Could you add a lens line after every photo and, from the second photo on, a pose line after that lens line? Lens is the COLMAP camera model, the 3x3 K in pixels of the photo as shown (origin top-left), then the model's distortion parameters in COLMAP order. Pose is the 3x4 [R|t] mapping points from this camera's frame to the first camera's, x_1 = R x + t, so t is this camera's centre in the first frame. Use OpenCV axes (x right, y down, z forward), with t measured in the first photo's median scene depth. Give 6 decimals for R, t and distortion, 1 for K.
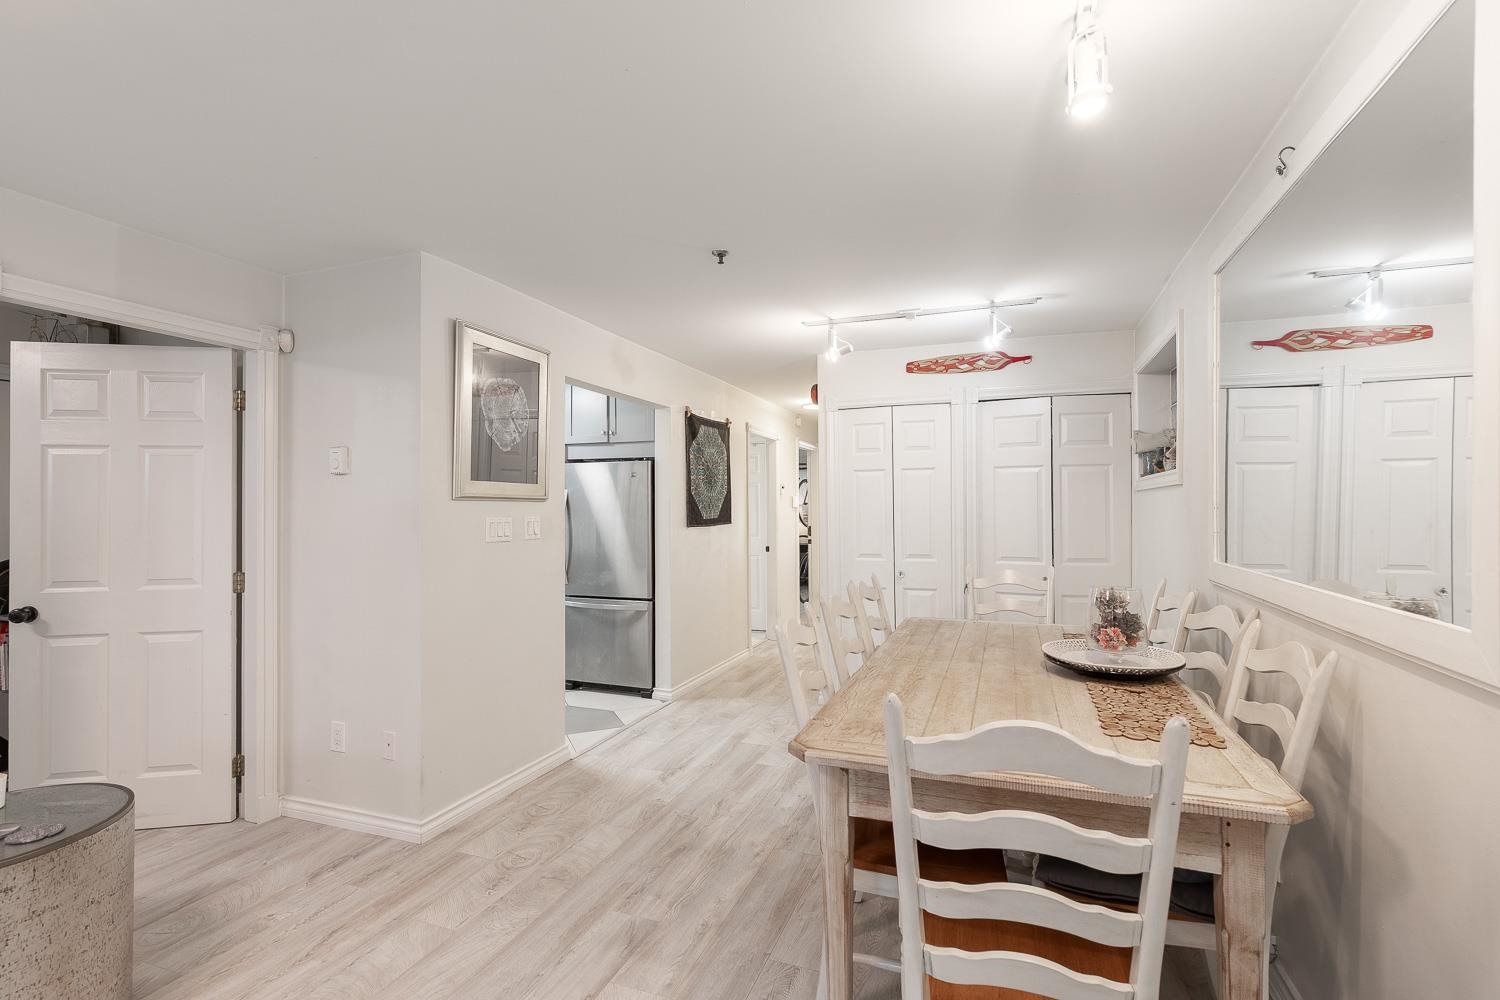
lens RADIAL K [[683.5, 0, 745.1], [0, 683.5, 497.0], [0, 0, 1]] dist [0.007976, -0.002365]
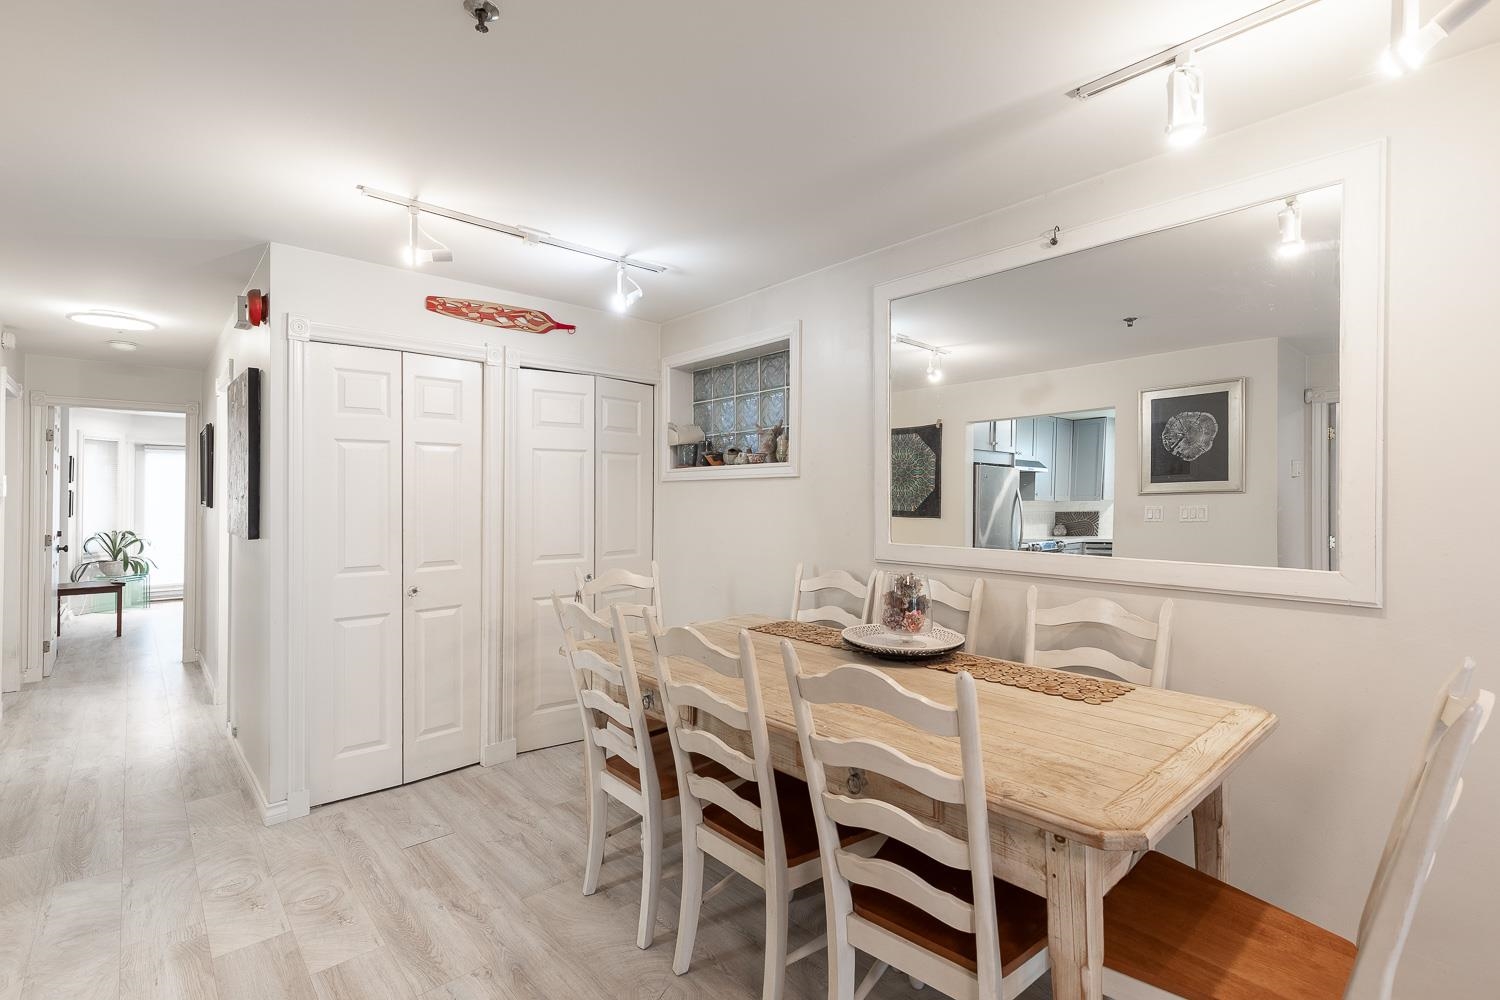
lens RADIAL K [[683.5, 0, 790.4], [0, 683.5, 487.2], [0, 0, 1]] dist [0.007976, -0.002365]
pose [[0.443239, 0.014581, 0.896285, -0.292680], [-0.014250, 0.999856, -0.009218, 0.008178], [-0.896290, -0.008687, 0.443383, 0.412670]]
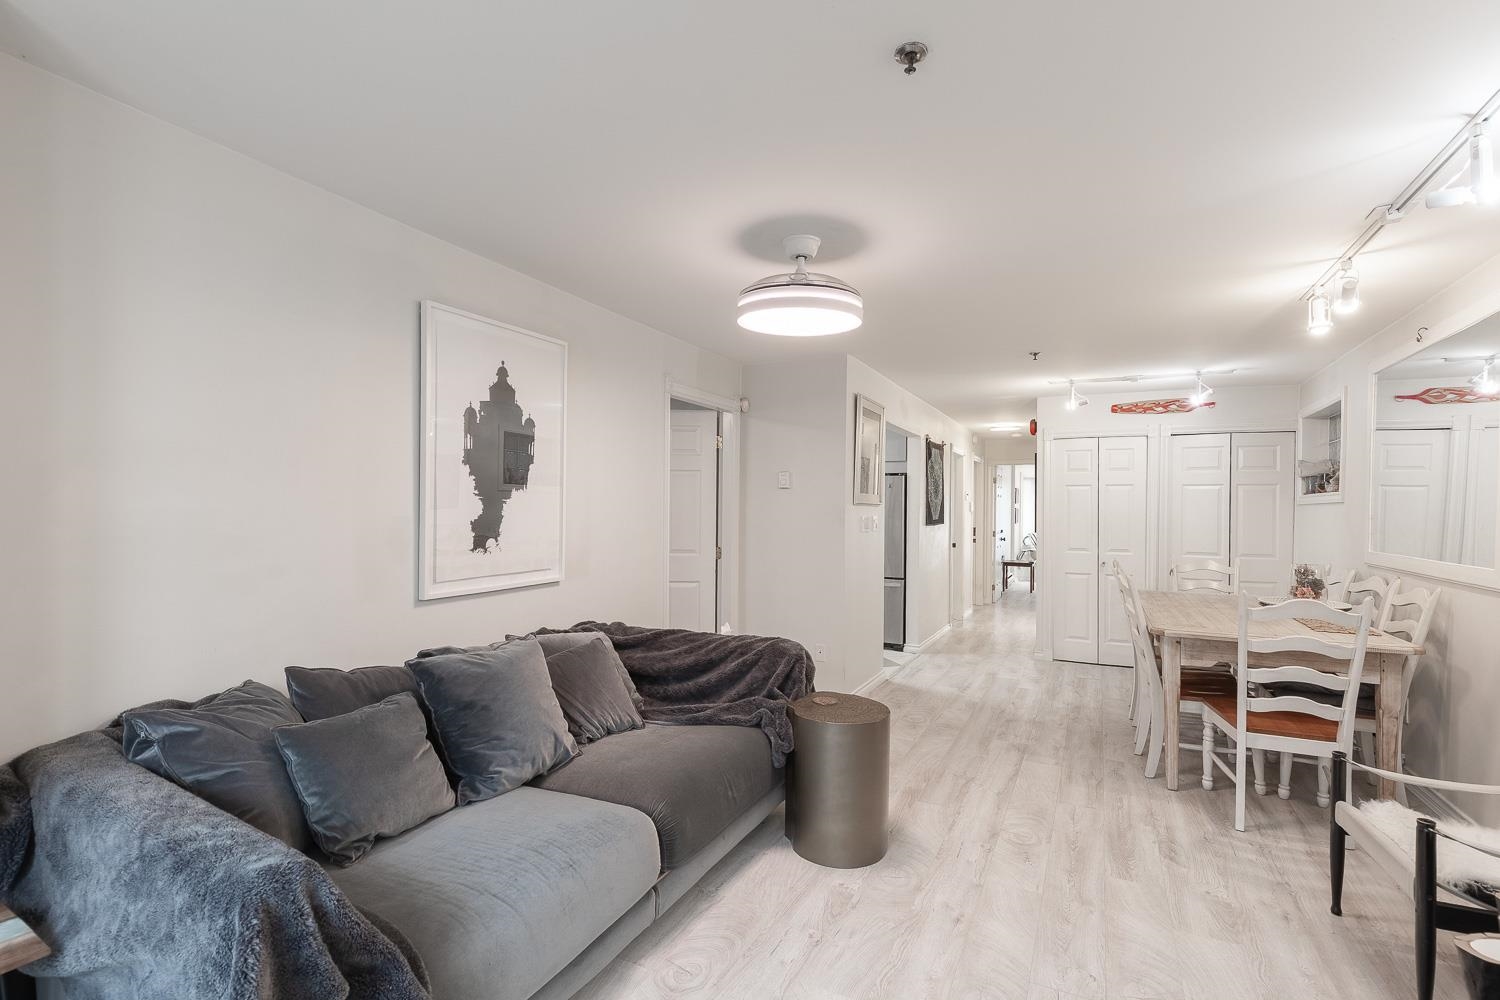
lens RADIAL K [[683.5, 0, 759.0], [0, 683.5, 506.5], [0, 0, 1]] dist [0.007976, -0.002365]
pose [[0.994621, 0.015934, -0.102344, -0.378921], [-0.014640, 0.999803, 0.013382, -0.008576], [0.102537, -0.011811, 0.994659, -0.492186]]
